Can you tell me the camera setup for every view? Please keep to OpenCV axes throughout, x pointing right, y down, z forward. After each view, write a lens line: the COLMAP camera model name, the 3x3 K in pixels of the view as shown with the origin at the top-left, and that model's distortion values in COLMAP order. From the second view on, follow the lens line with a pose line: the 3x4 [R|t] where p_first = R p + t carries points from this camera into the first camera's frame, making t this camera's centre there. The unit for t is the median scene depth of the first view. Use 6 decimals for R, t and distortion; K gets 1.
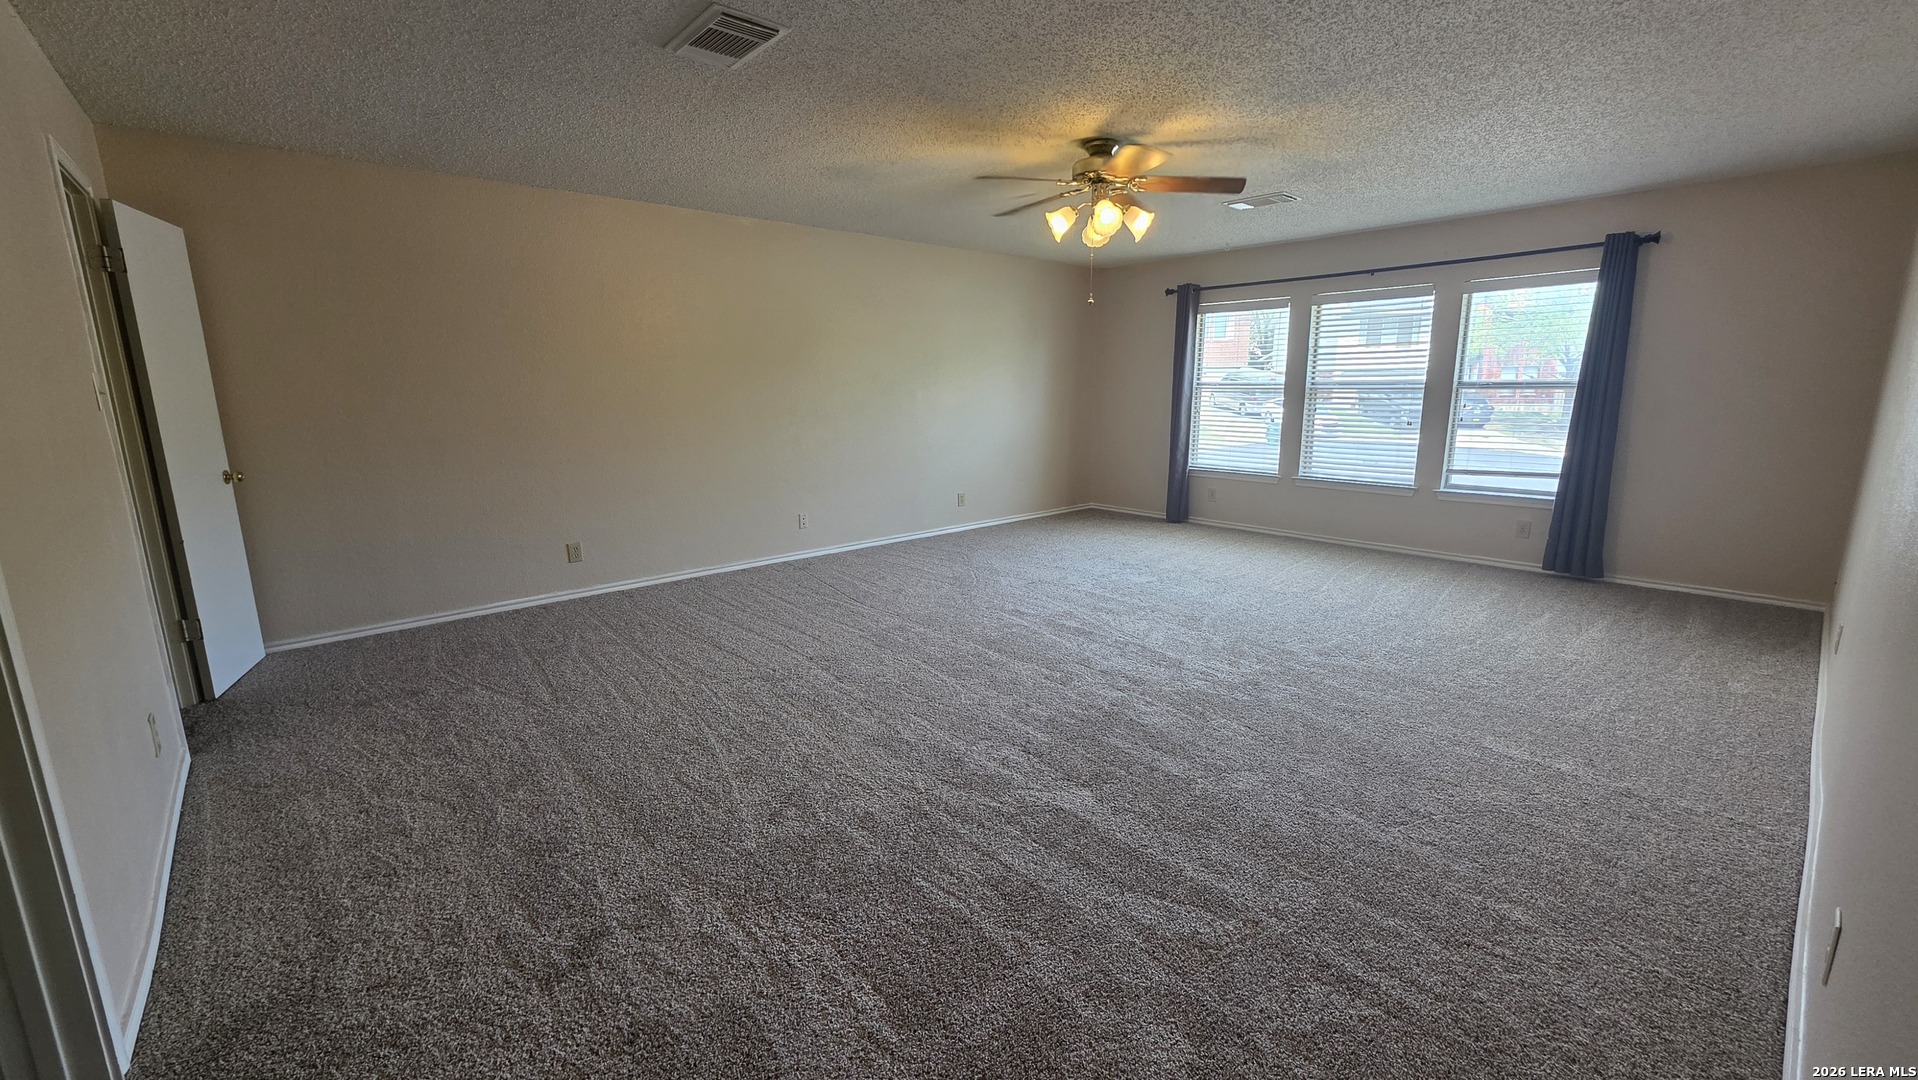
lens RADIAL K [[760.3, 0, 954.5], [0, 760.3, 534.4], [0, 0, 1]] dist [-0.000255, -0.000001]
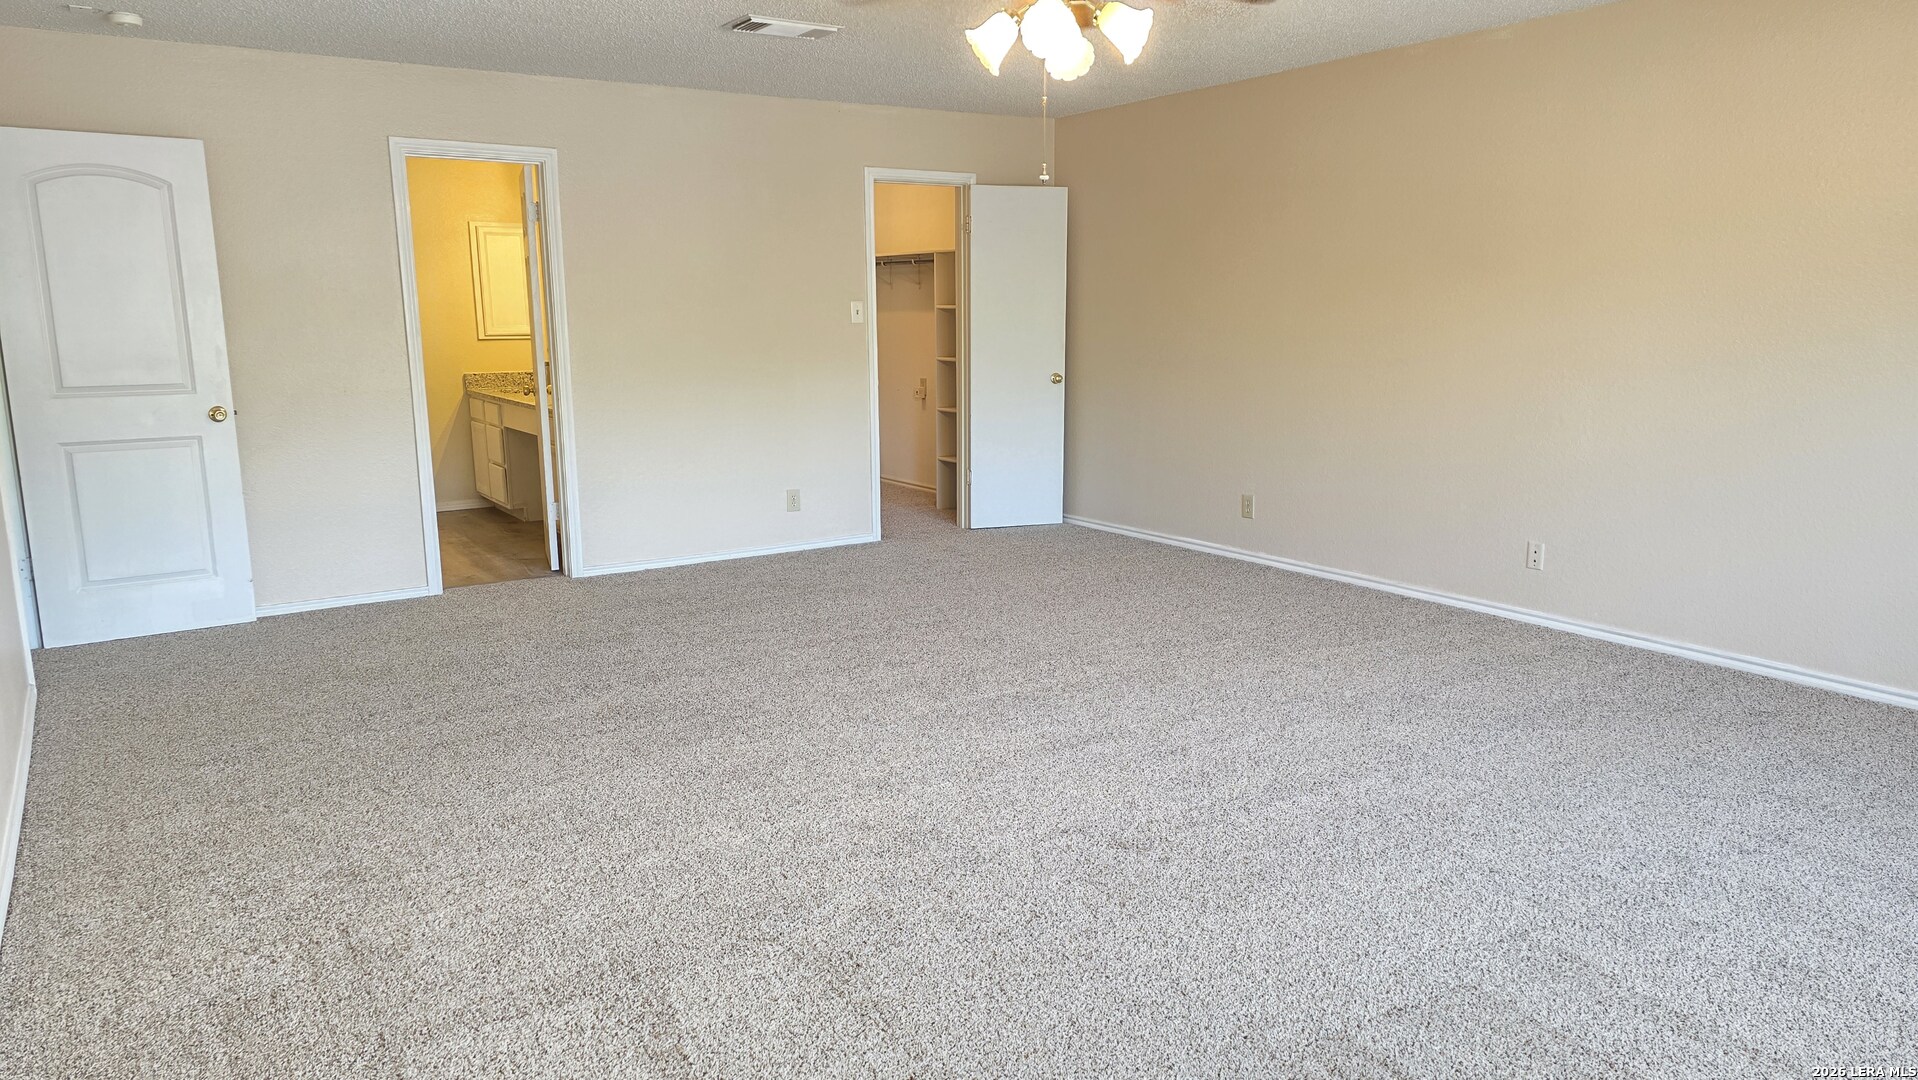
lens RADIAL K [[1269.2, 0, 959.0], [0, 1269.2, 540.0], [0, 0, 1]] dist [0.000285, -0.000982]
pose [[-0.133166, 0.189449, -0.972819, 0.932229], [-0.182285, 0.960134, 0.211931, -0.184144], [0.974186, 0.205552, -0.093323, 0.848892]]
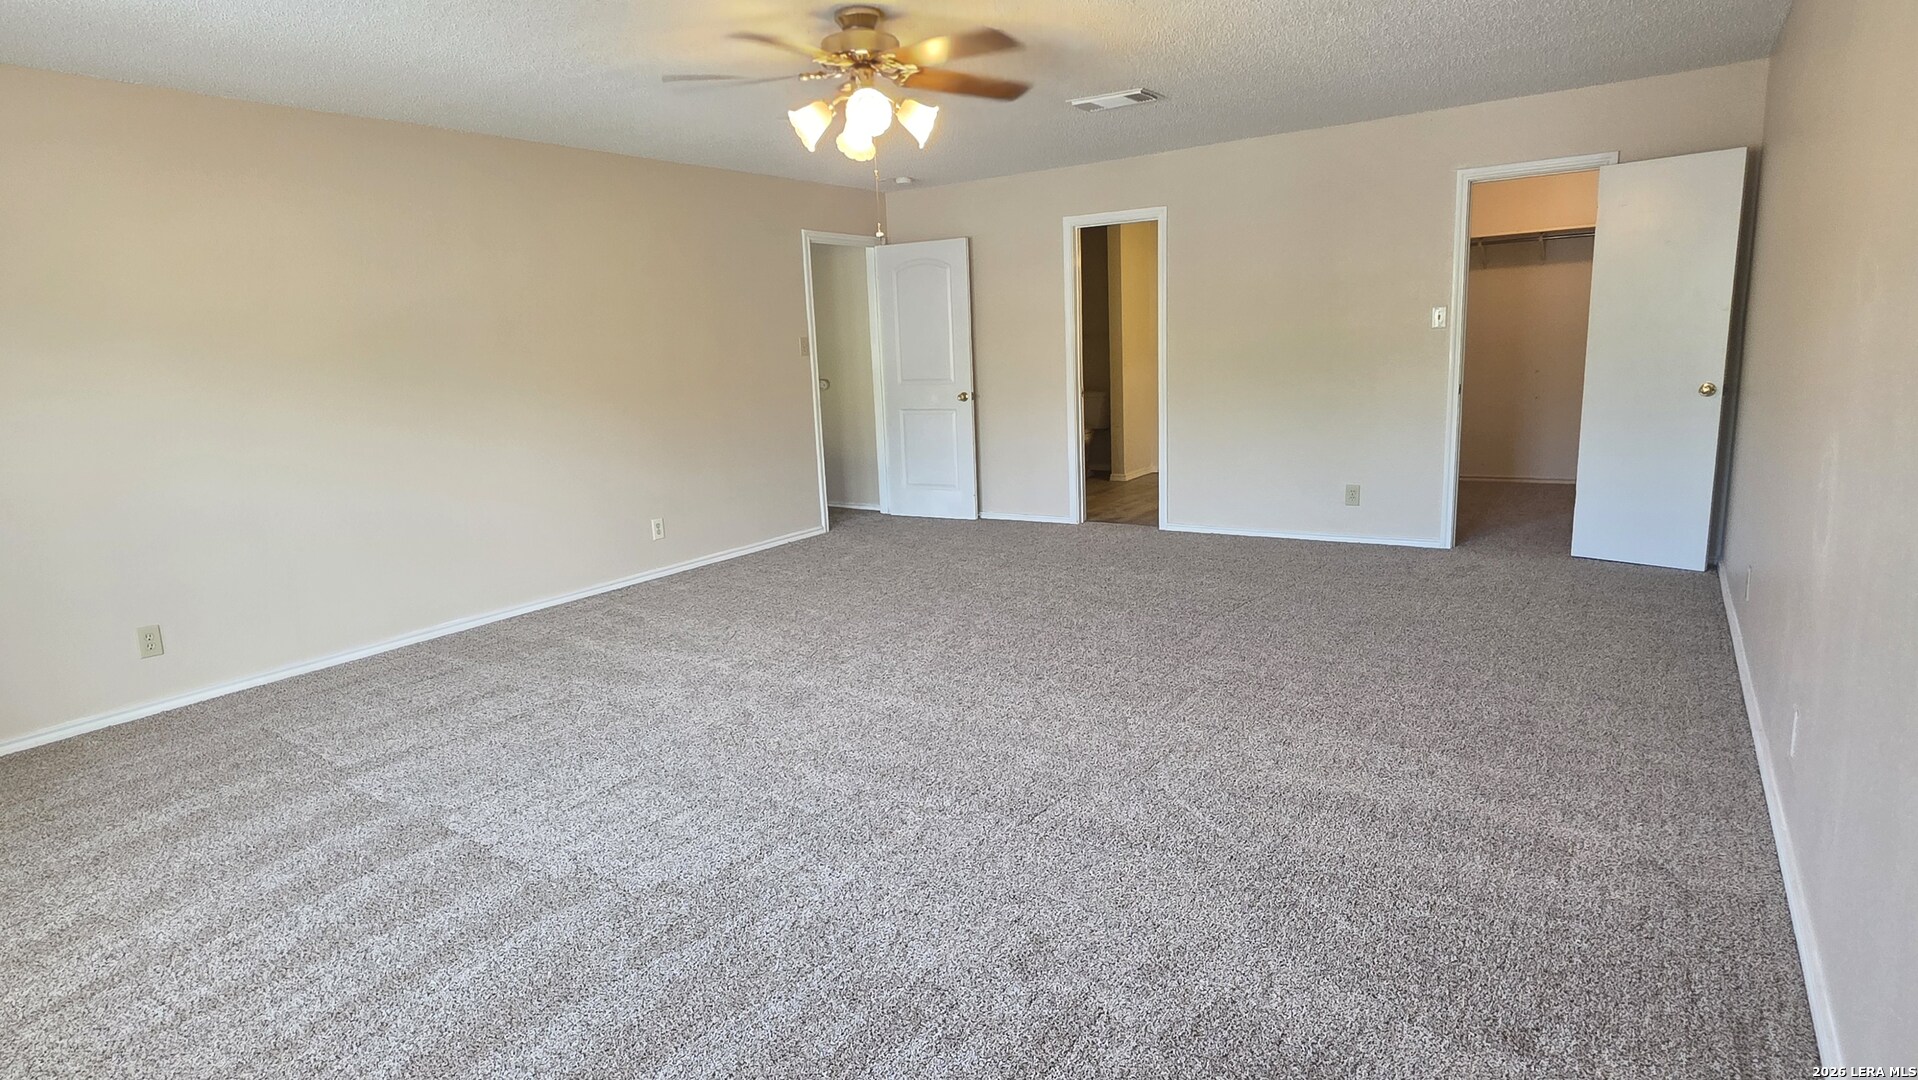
lens RADIAL K [[1008.2, 0, 959.0], [0, 1008.2, 540.0], [0, 0, 1]] dist [0.000198, 0.000139]
pose [[-0.964118, 0.105901, -0.243436, 0.318166], [0.006935, 0.926723, 0.375680, -0.310788], [0.265383, 0.360512, -0.894205, 1.540468]]
